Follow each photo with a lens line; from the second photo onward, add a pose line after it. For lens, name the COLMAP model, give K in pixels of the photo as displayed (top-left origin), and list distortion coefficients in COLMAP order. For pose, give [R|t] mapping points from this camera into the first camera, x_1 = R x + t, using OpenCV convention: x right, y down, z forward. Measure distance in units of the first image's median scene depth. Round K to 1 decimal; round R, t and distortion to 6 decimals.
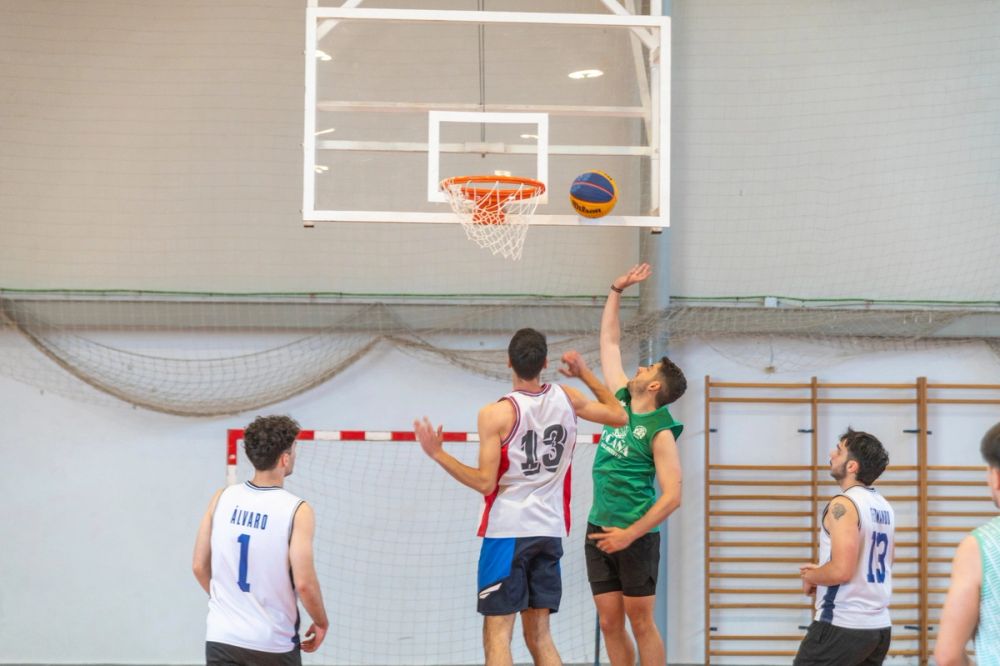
lens RADIAL K [[2407.8, 0, 504.3], [0, 2407.8, 337.6], [0, 0, 1]] dist [-0.003450, 0.000000]
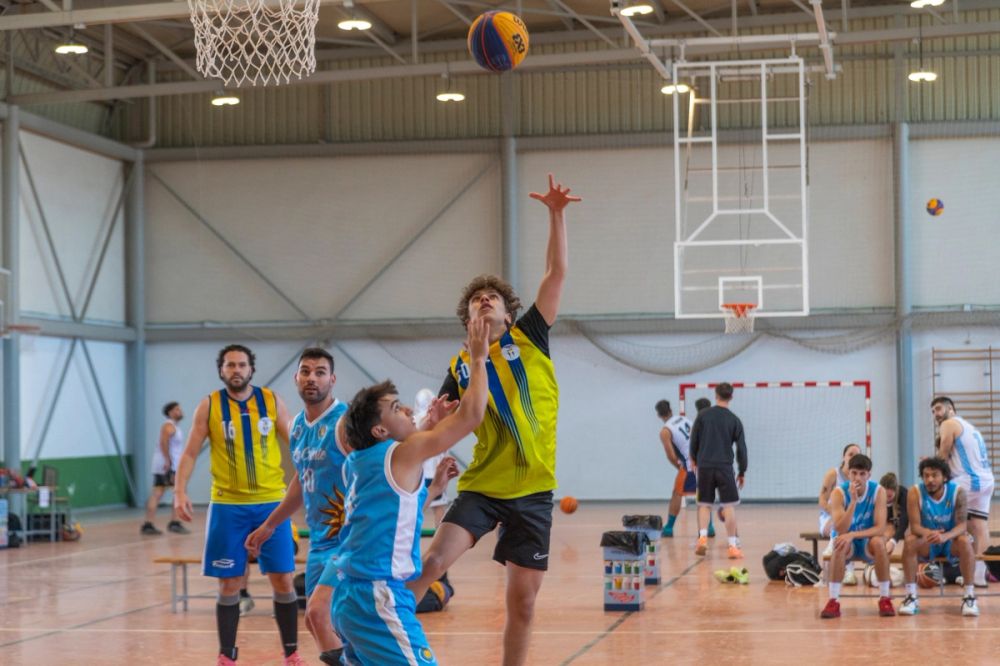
lens RADIAL K [[2425.7, 0, 497.3], [0, 2425.7, 334.8], [0, 0, 1]] dist [-0.021193, 0.000000]
pose [[0.970278, -0.030179, -0.240104, 0.217505], [0.038561, 0.998797, 0.030291, -0.067889], [0.238901, -0.038649, 0.970274, -0.994709]]
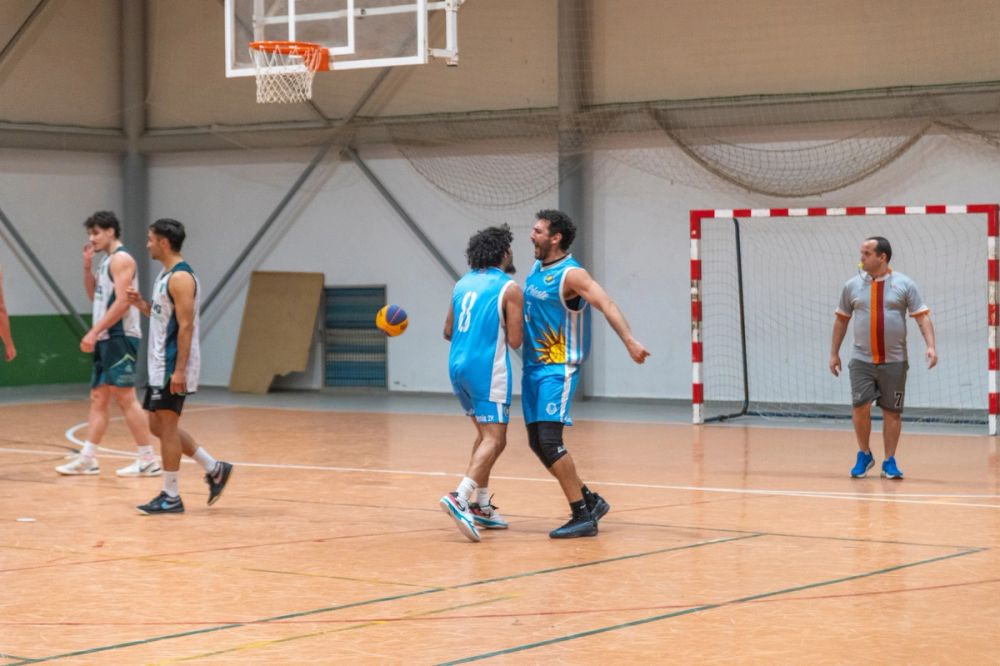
lens RADIAL K [[2407.8, 0, 505.4], [0, 2407.8, 329.7], [0, 0, 1]] dist [-0.003450, 0.000000]
pose [[0.753853, 0.002973, -0.657036, 0.553356], [0.056961, 0.995929, 0.069861, 0.006273], [0.654569, -0.090090, 0.750615, -0.001569]]
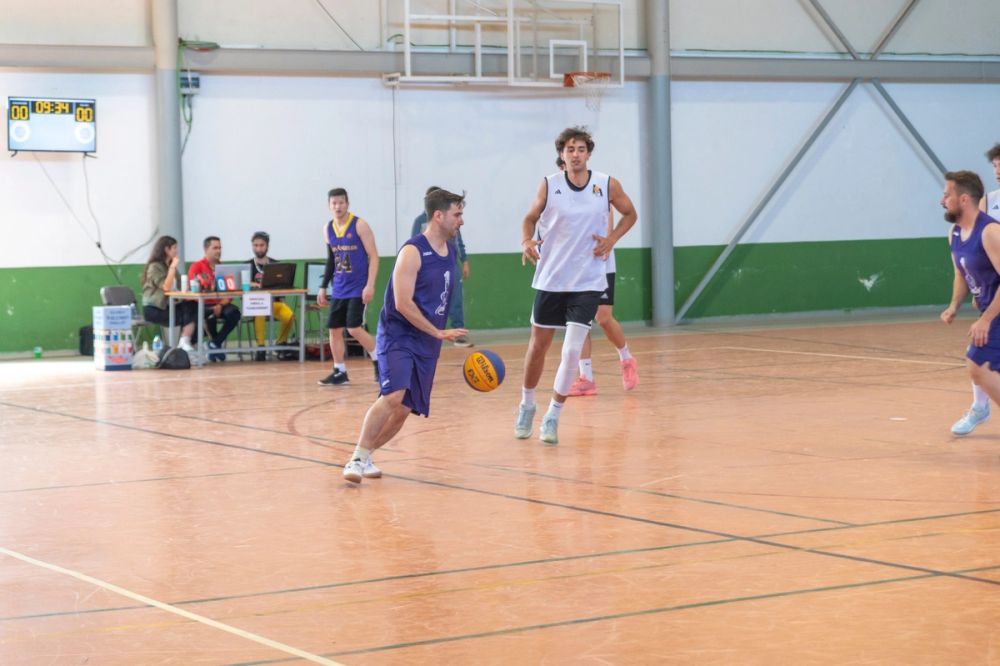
lens RADIAL K [[2407.8, 0, 515.9], [0, 2407.8, 338.5], [0, 0, 1]] dist [-0.003450, 0.000000]
pose [[0.443761, 0.030011, -0.895643, 0.634285], [0.087955, 0.993155, 0.076857, 0.004847], [0.891818, -0.112882, 0.438084, -0.024517]]
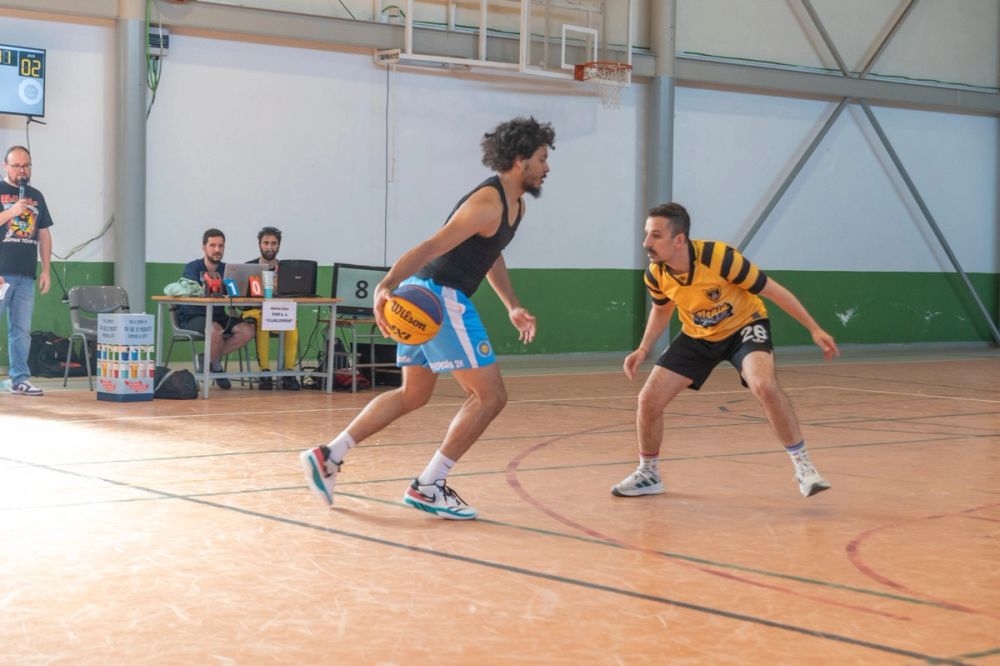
lens RADIAL K [[1859.7, 0, 505.4], [0, 1859.7, 360.4], [0, 0, 1]] dist [0.002600, 0.000000]
pose [[0.573959, 0.041540, -0.817830, 0.170310], [0.048328, 0.995253, 0.084469, 0.028221], [0.817457, -0.088006, 0.569227, 0.049412]]
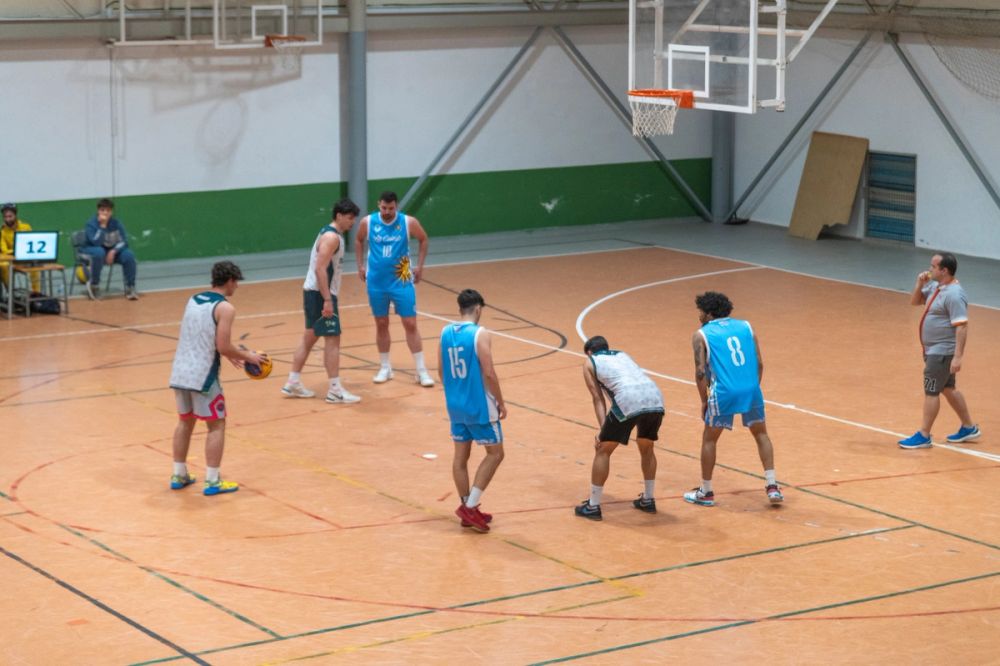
lens RADIAL K [[2407.8, 0, 509.7], [0, 2407.8, 339.8], [0, 0, 1]] dist [-0.003450, 0.000000]
pose [[0.488468, 0.139666, -0.861331, 0.845118], [0.062377, 0.978993, 0.194120, -0.131411], [0.870349, -0.148549, 0.469495, -0.003150]]
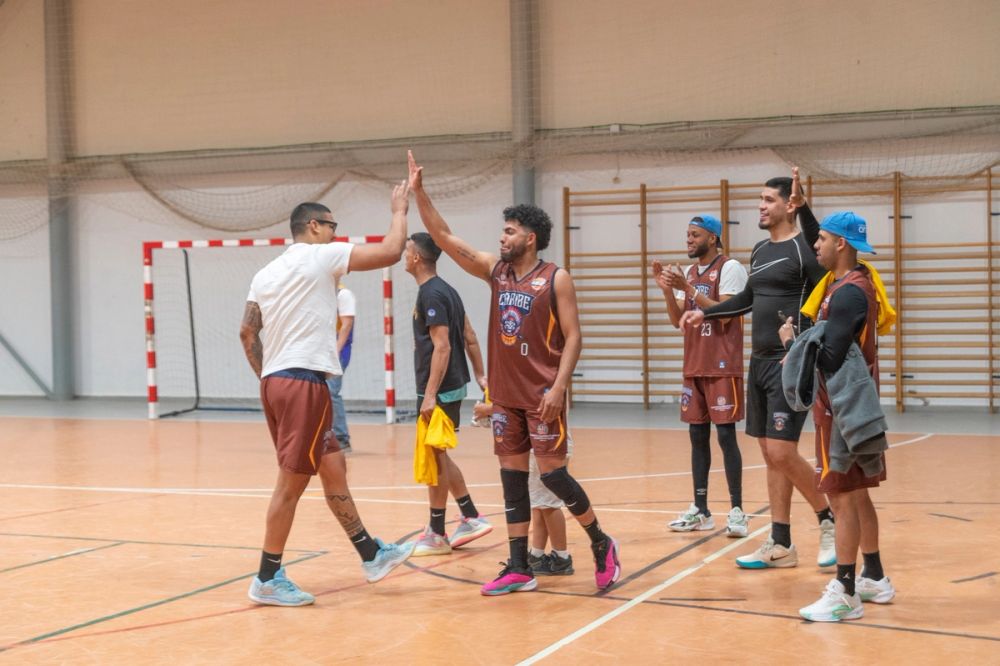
lens RADIAL K [[1672.9, 0, 498.9], [0, 1672.9, 338.5], [0, 0, 1]] dist [0.034429, 0.000000]
pose [[0.882991, -0.007954, -0.469322, 0.499774], [0.055384, 0.994637, 0.087345, 0.016555], [0.466110, -0.103118, 0.878697, 0.158515]]
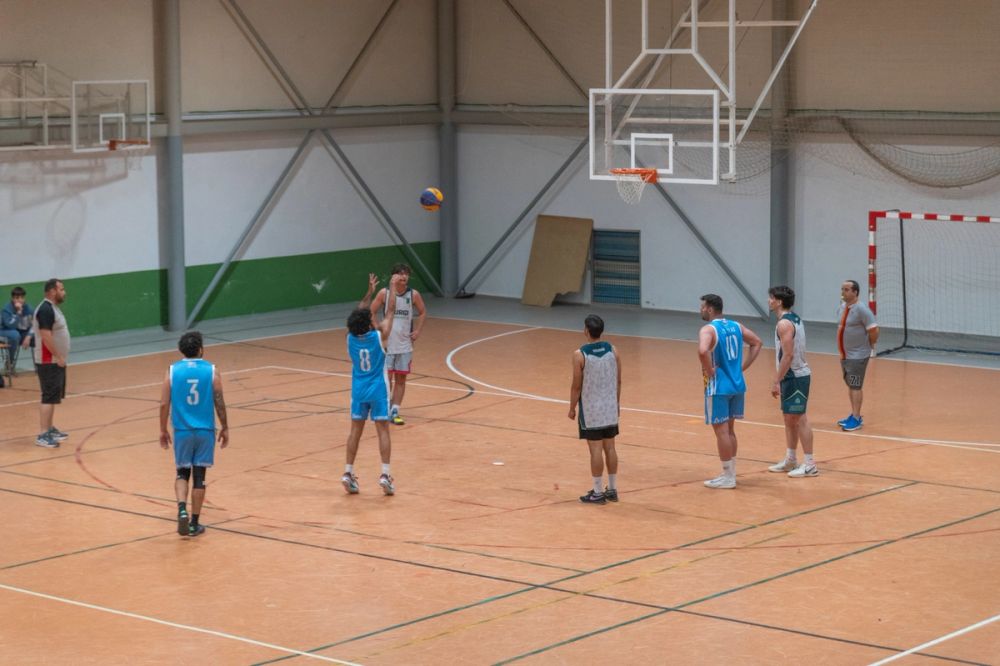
lens RADIAL K [[2407.8, 0, 515.7], [0, 2407.8, 358.7], [0, 0, 1]] dist [-0.003450, 0.000000]
pose [[0.715724, 0.078313, -0.693978, 0.842182], [0.059767, 0.983179, 0.172588, -0.159162], [0.695821, -0.165002, 0.699005, -0.410955]]
